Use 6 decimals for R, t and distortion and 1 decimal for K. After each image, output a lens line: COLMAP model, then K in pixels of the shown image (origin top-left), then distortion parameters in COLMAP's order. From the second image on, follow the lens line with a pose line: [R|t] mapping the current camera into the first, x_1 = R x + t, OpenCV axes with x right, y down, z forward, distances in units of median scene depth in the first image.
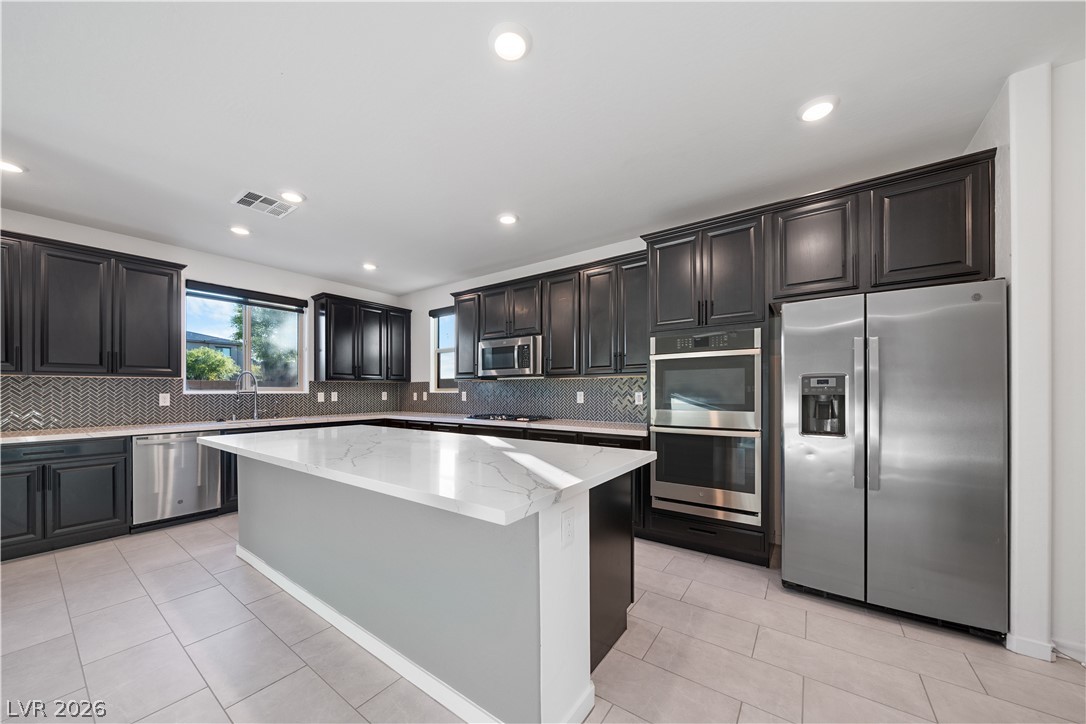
lens RADIAL K [[379.1, 0, 536.8], [0, 379.1, 391.3], [0, 0, 1]] dist [-0.007804, 0.000009]
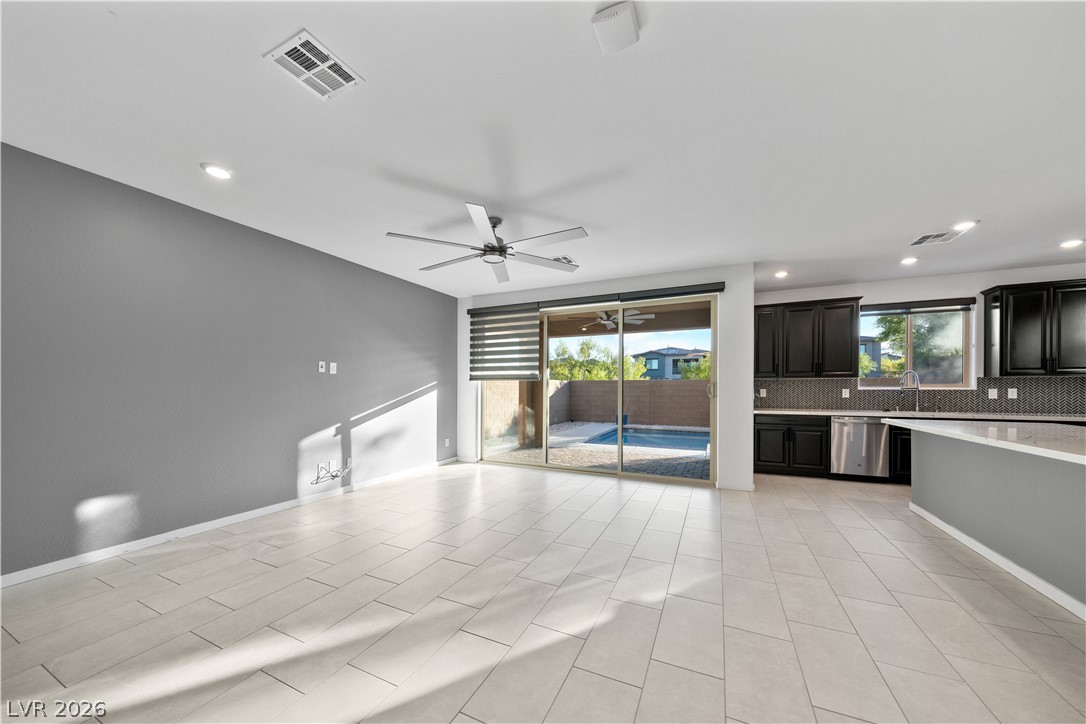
lens RADIAL K [[379.1, 0, 536.8], [0, 379.1, 391.3], [0, 0, 1]] dist [-0.007804, 0.000009]
pose [[0.178285, 0.010873, -0.983919, 0.199846], [-0.000787, 0.999940, 0.010907, -0.000454], [0.983979, -0.001170, 0.178283, -0.388752]]
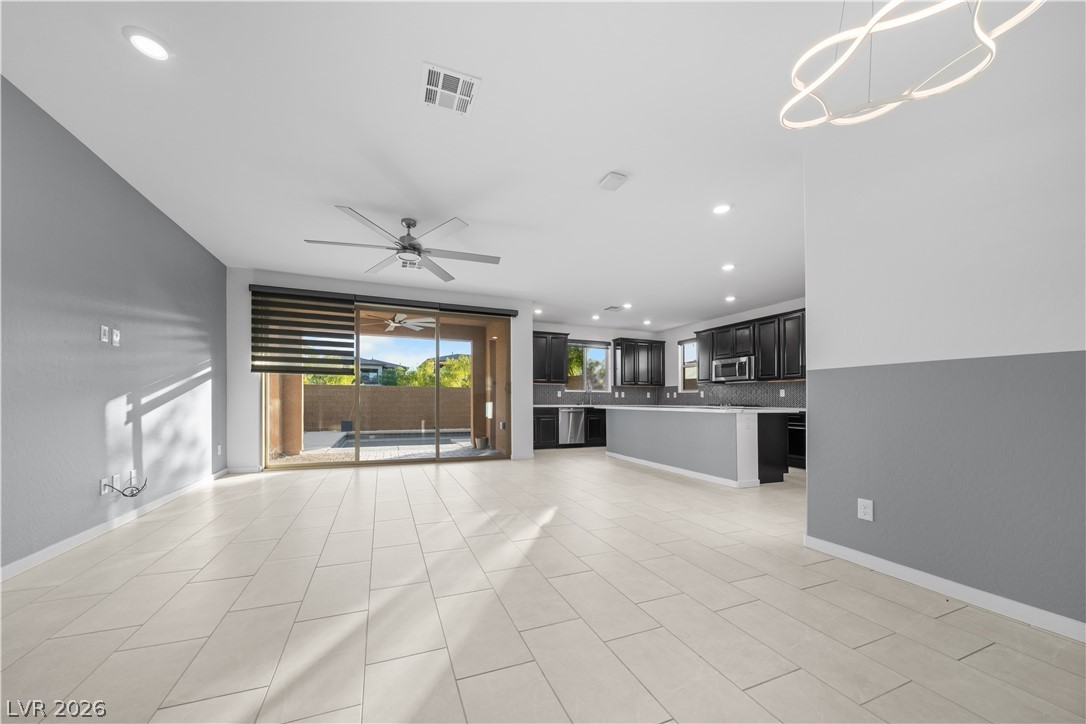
lens RADIAL K [[386.1, 0, 534.3], [0, 386.1, 399.8], [0, 0, 1]] dist [-0.003690, -0.000291]
pose [[0.842064, 0.006985, -0.539332, 0.113087], [-0.009641, 0.999951, -0.002102, 0.058721], [0.539291, 0.006970, 0.842091, -0.950582]]
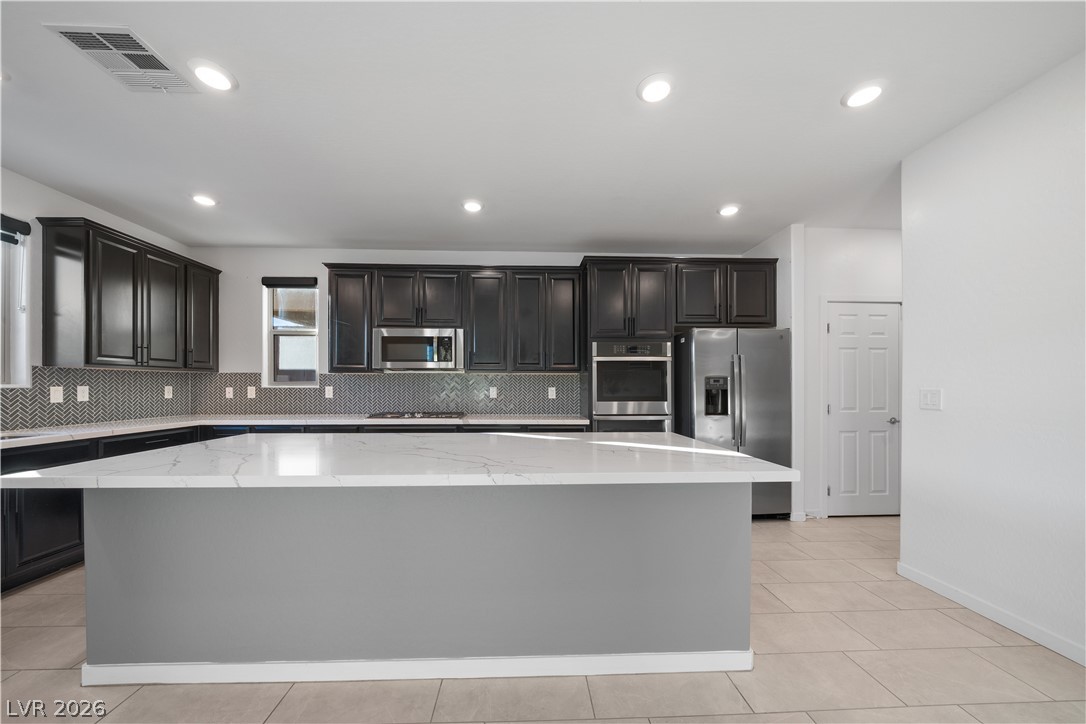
lens RADIAL K [[376.9, 0, 535.0], [0, 376.9, 387.2], [0, 0, 1]] dist [-0.005878, -0.000075]
pose [[0.788326, 0.003307, 0.615249, -0.432652], [-0.003702, 0.999993, -0.000631, 0.002025], [-0.615247, -0.001780, 0.788333, 0.124433]]
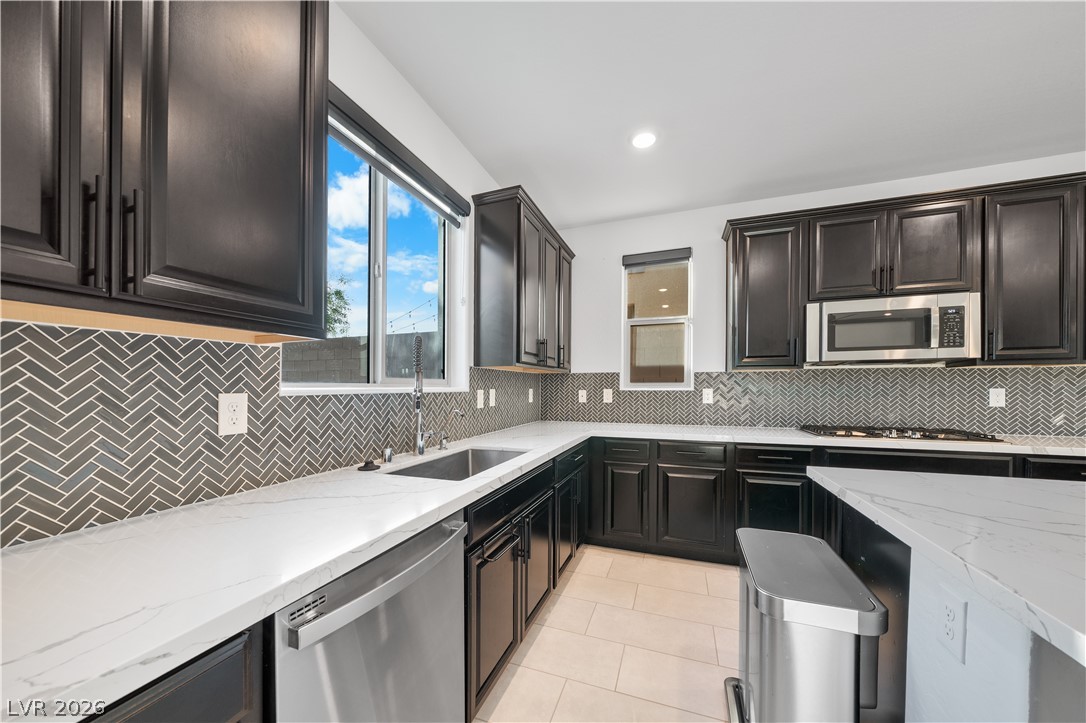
lens RADIAL K [[379.1, 0, 536.8], [0, 379.1, 390.8], [0, 0, 1]] dist [-0.007804, 0.000009]
pose [[0.964957, -0.000881, 0.262405, -0.791880], [-0.000627, 0.999984, 0.005666, 0.001715], [-0.262406, -0.005632, 0.964941, 0.613660]]
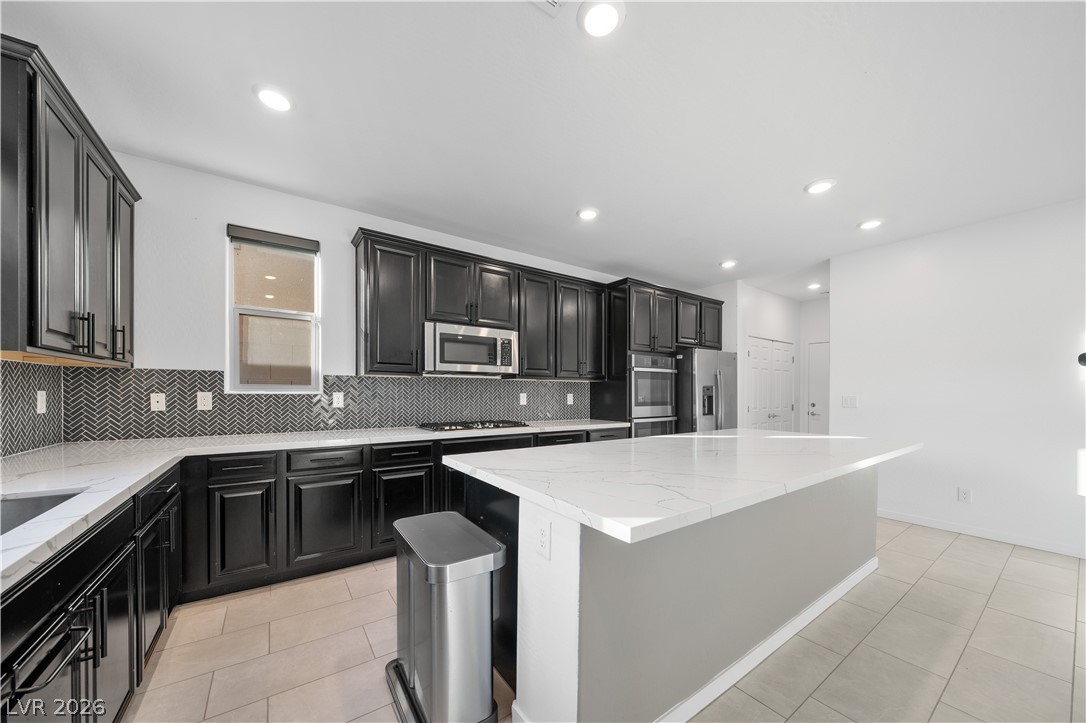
lens RADIAL K [[381.4, 0, 534.2], [0, 381.4, 396.6], [0, 0, 1]] dist [-0.005342, -0.000051]
pose [[0.341136, -0.004817, 0.940001, -0.833293], [-0.006426, 0.999952, 0.007456, 0.001817], [-0.939992, -0.008584, 0.341089, 0.640667]]
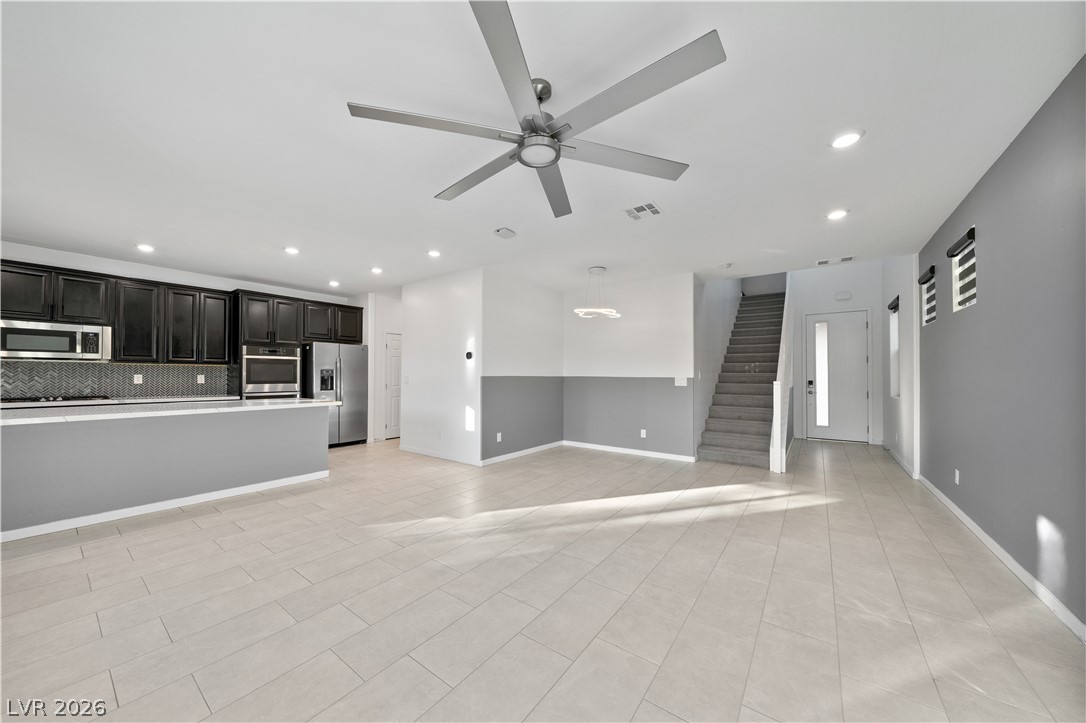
lens RADIAL K [[376.5, 0, 534.6], [0, 376.5, 372.3], [0, 0, 1]] dist [-0.002384, -0.000180]
pose [[0.019955, 0.012655, 0.999721, -1.120381], [-0.004486, 0.999911, -0.012567, 0.003775], [-0.999791, -0.004234, 0.020010, -0.343439]]
